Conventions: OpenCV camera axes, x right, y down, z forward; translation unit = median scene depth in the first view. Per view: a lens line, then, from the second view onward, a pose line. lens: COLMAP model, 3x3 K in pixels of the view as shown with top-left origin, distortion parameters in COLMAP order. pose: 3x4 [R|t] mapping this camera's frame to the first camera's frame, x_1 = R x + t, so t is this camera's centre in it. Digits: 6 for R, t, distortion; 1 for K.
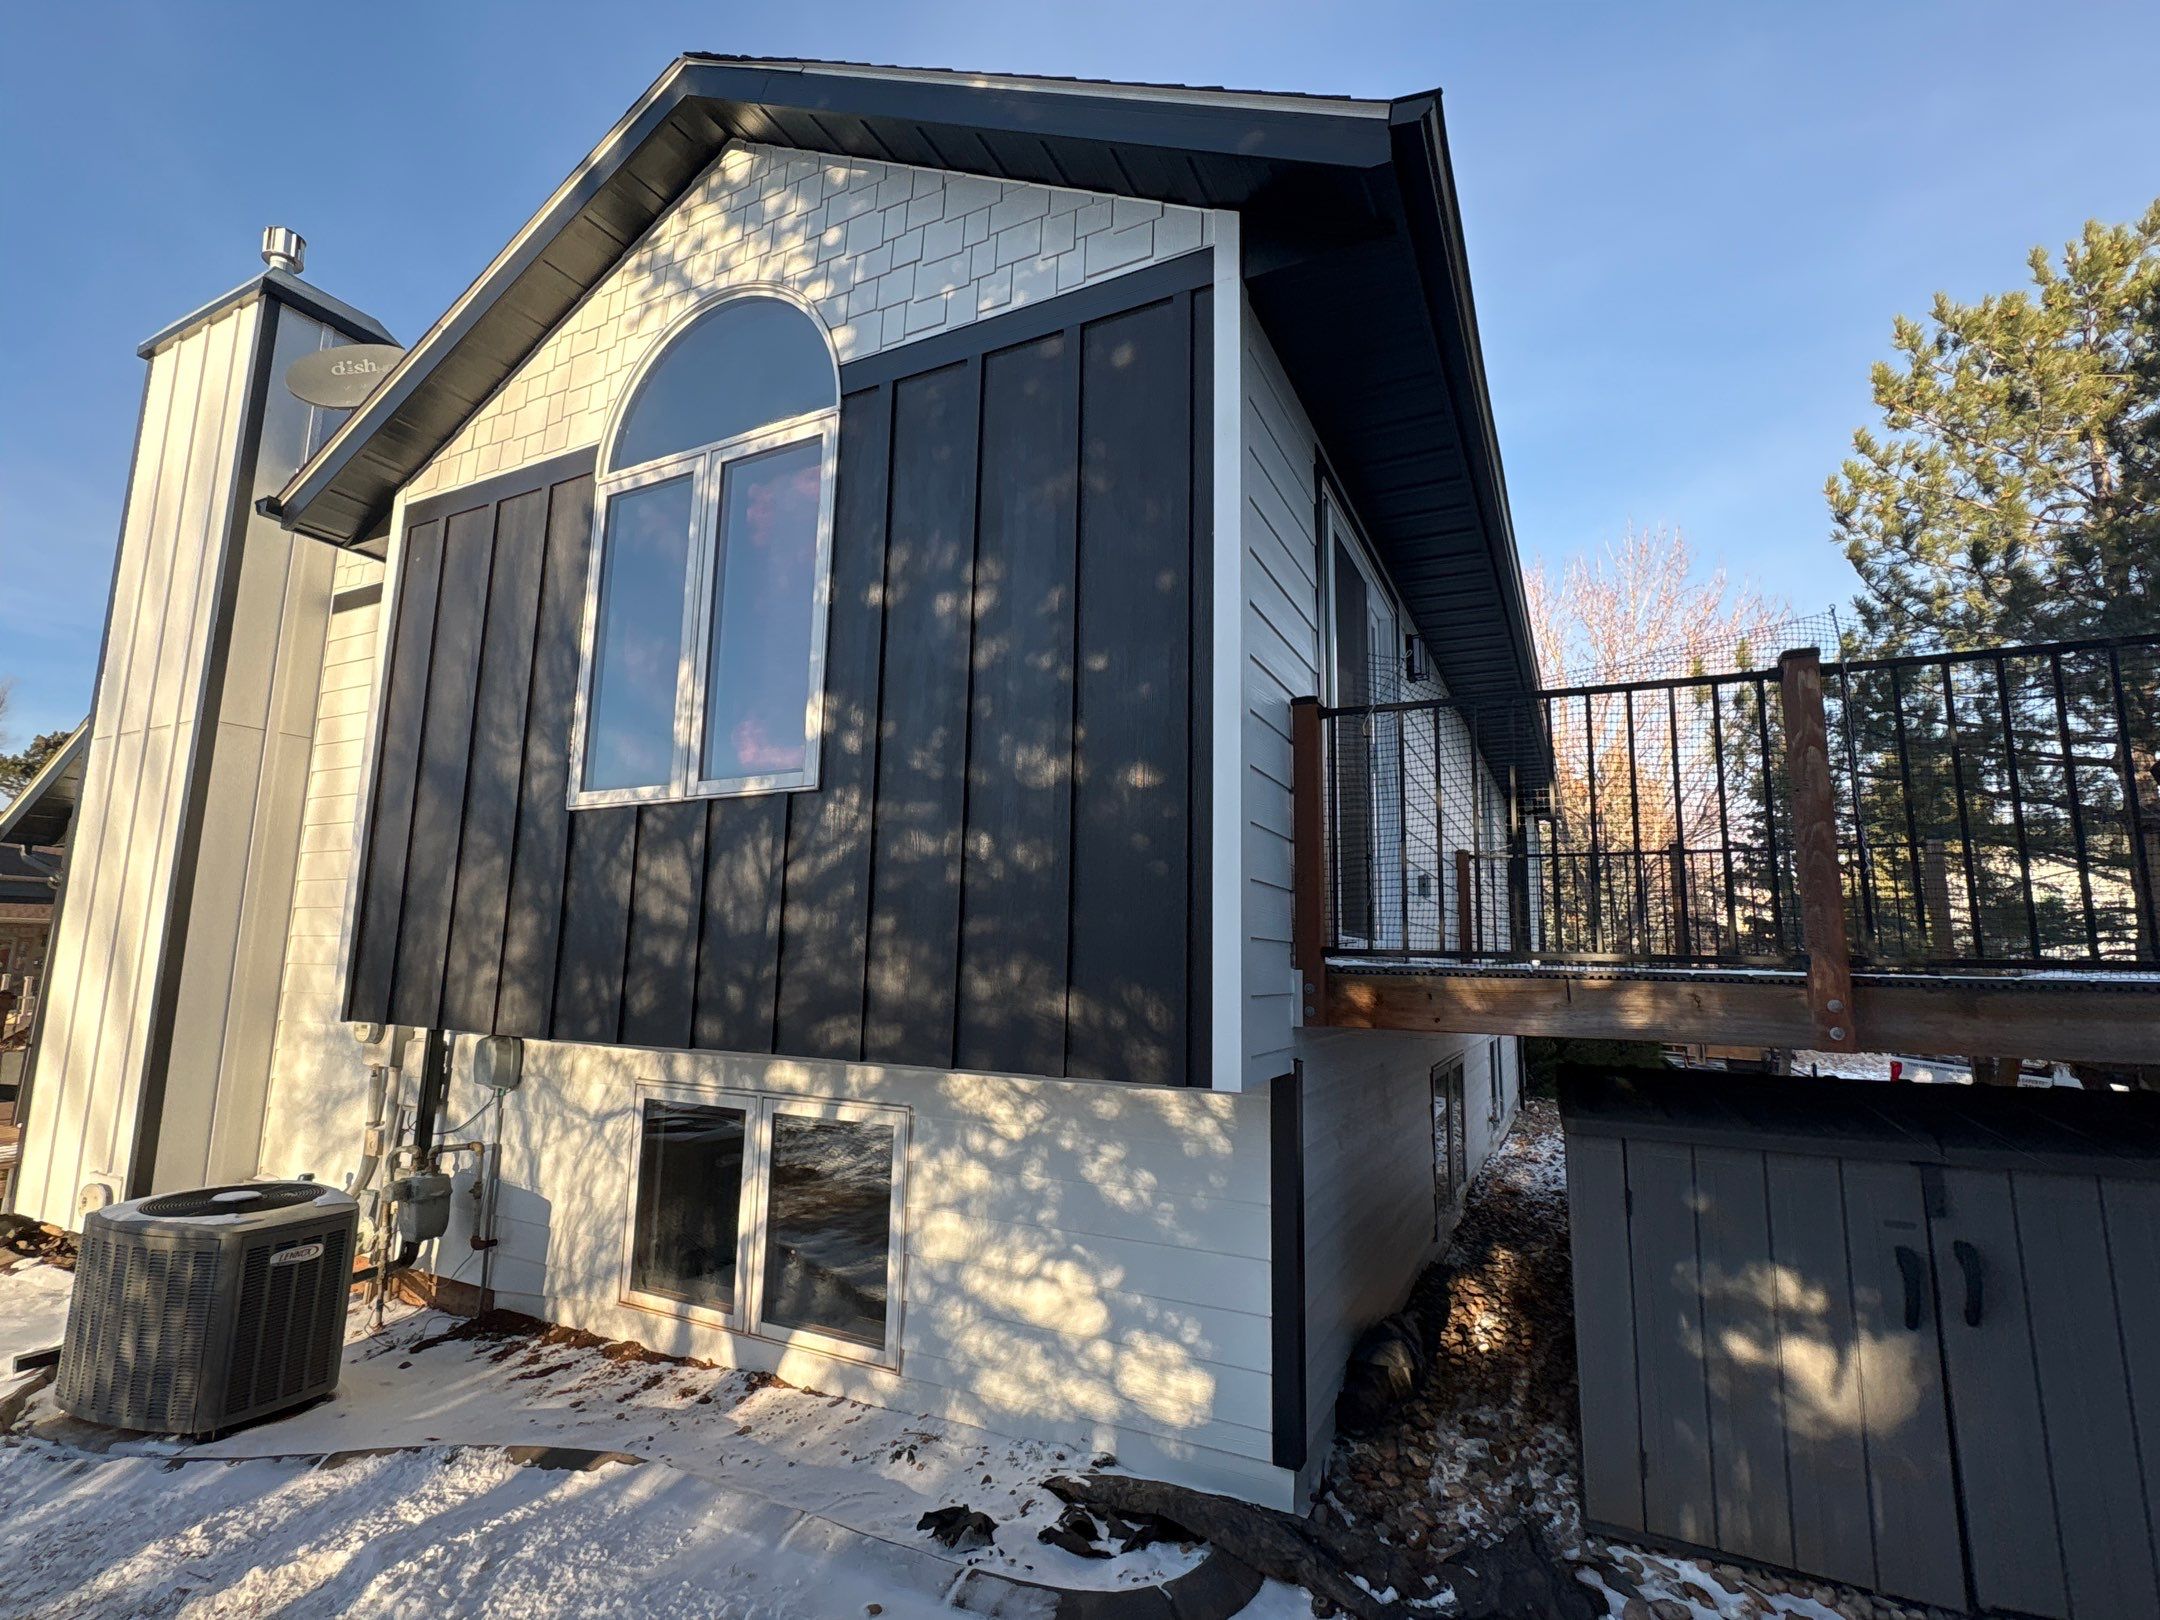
lens RADIAL K [[994.0, 0, 1095.9], [0, 994.0, 818.7], [0, 0, 1]] dist [0.009762, -0.004936]
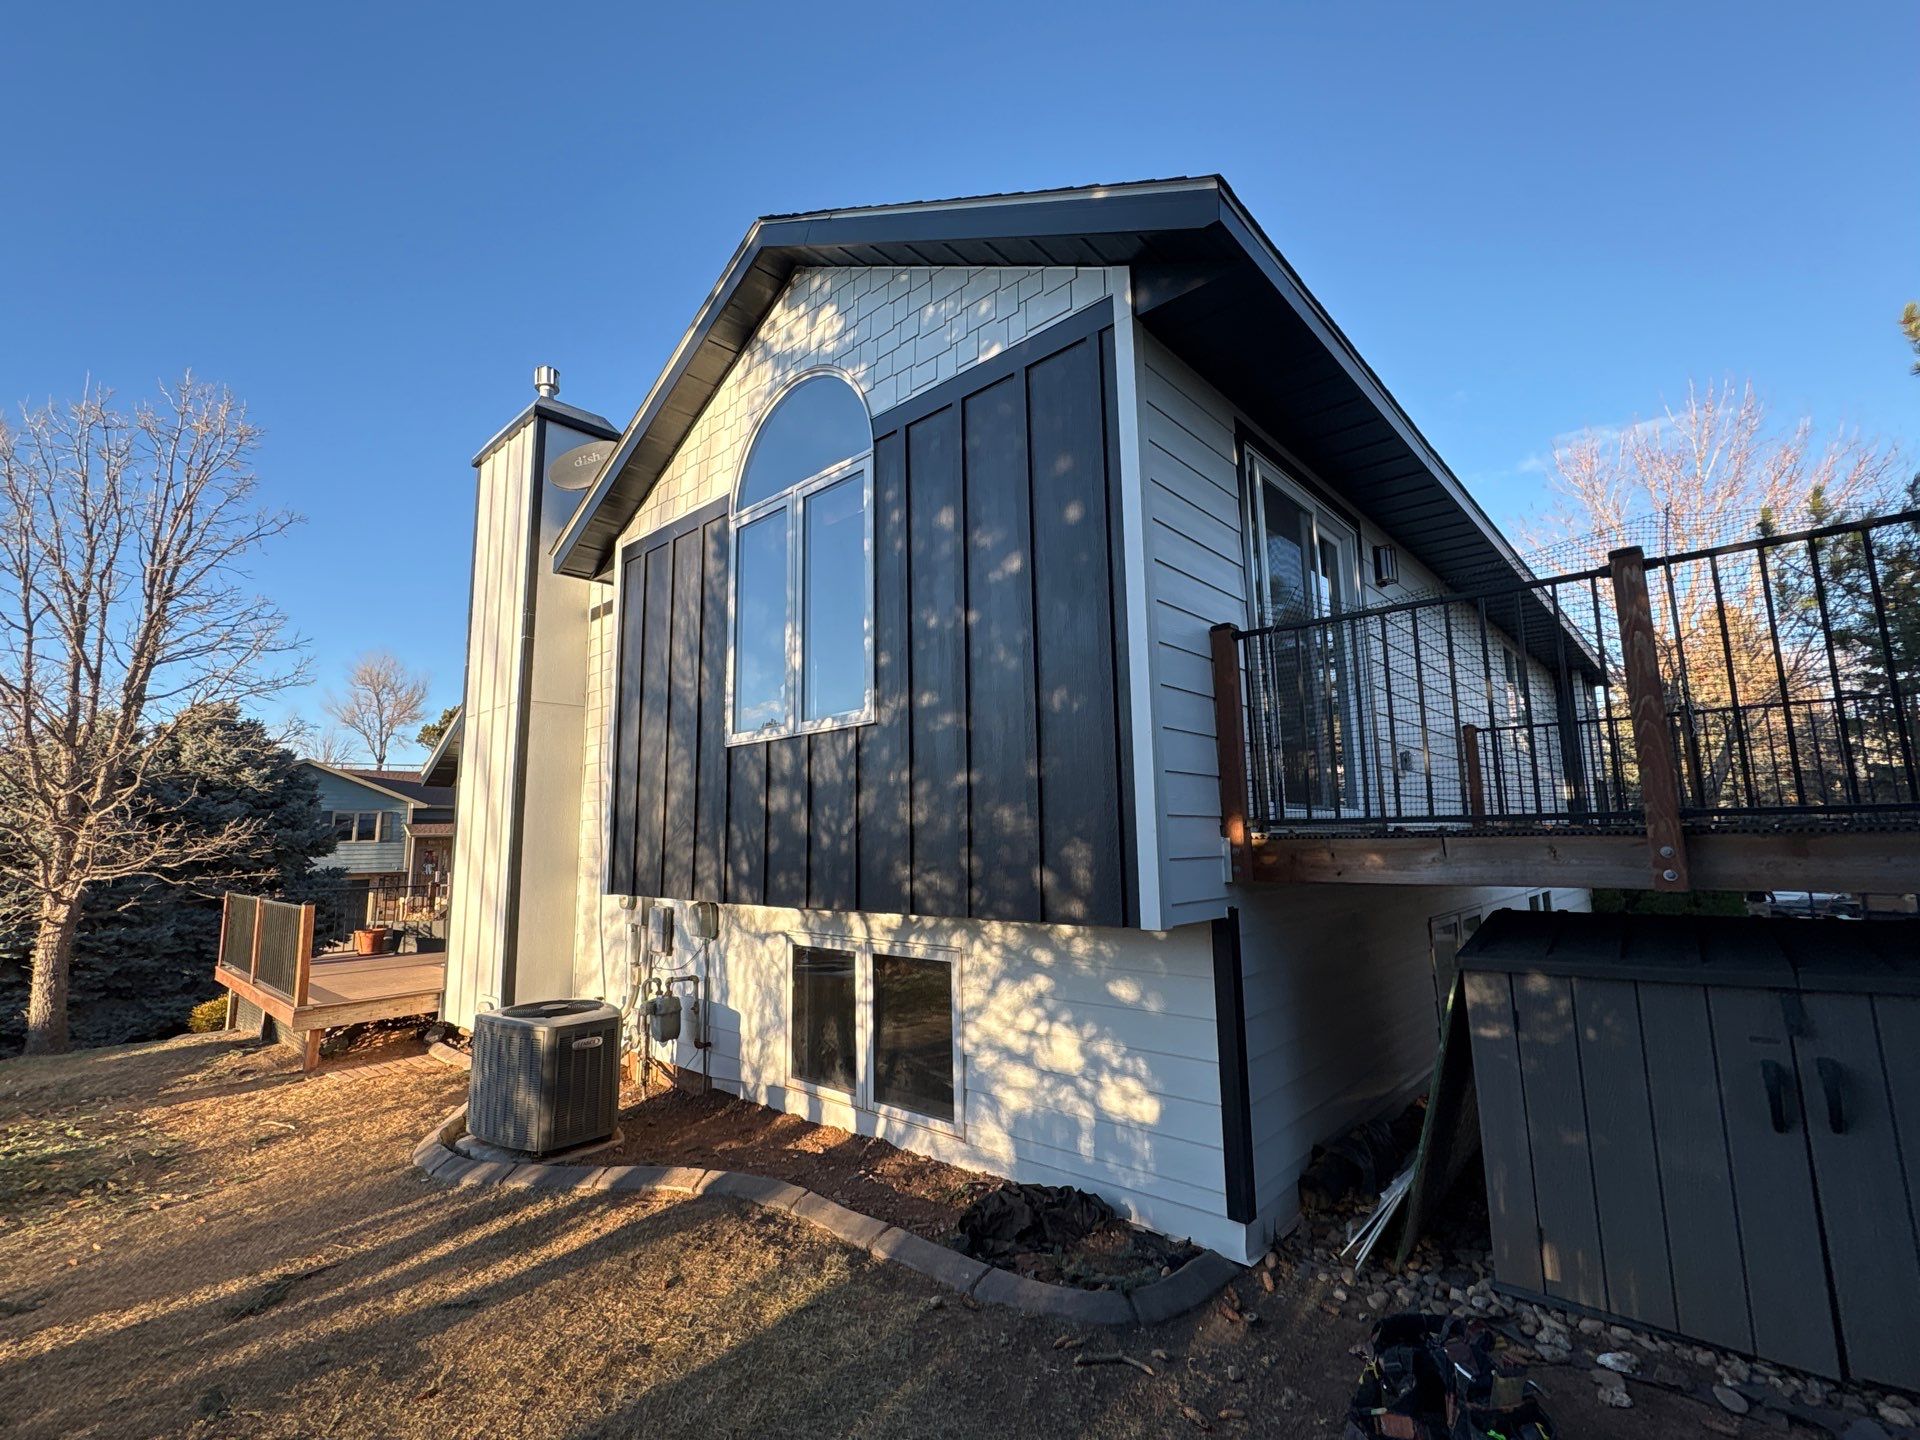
lens RADIAL K [[841.1, 0, 972.0], [0, 841.1, 723.2], [0, 0, 1]] dist [0.002307, -0.000865]
pose [[0.964487, -0.071181, -0.254356, 0.143768], [0.072501, 0.997359, -0.004192, -0.012607], [0.253983, -0.014398, 0.967101, -0.108249]]
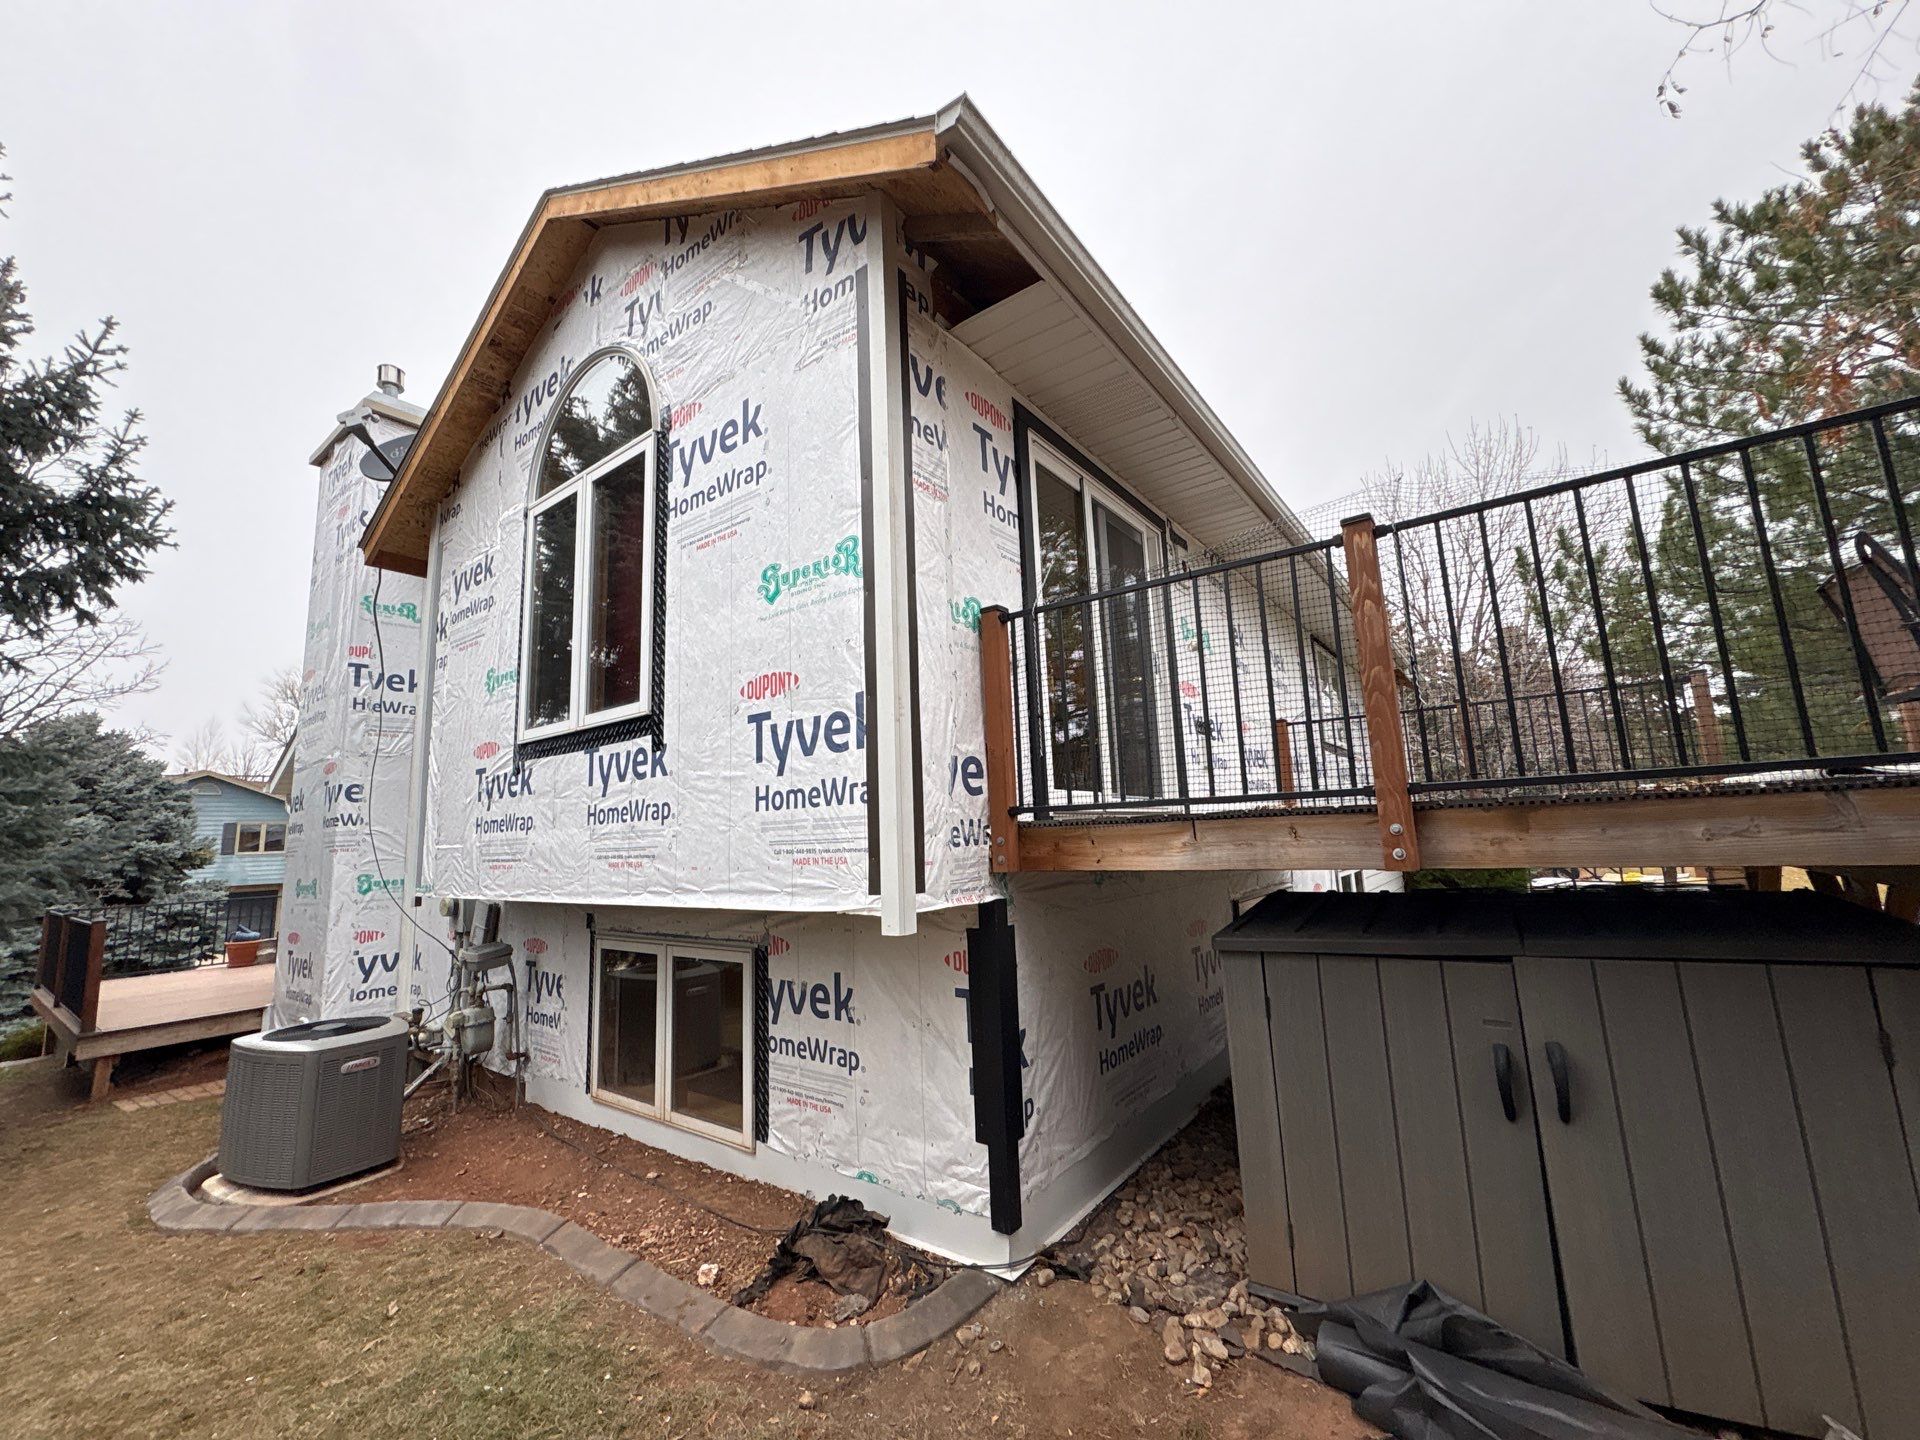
lens RADIAL K [[757.5, 0, 962.2], [0, 757.5, 719.1], [0, 0, 1]] dist [-0.001634, 0.000481]
pose [[0.983998, -0.081411, -0.158491, 0.271396], [0.079886, 0.996676, -0.015982, 0.025938], [0.159265, 0.003065, 0.987231, 0.058194]]
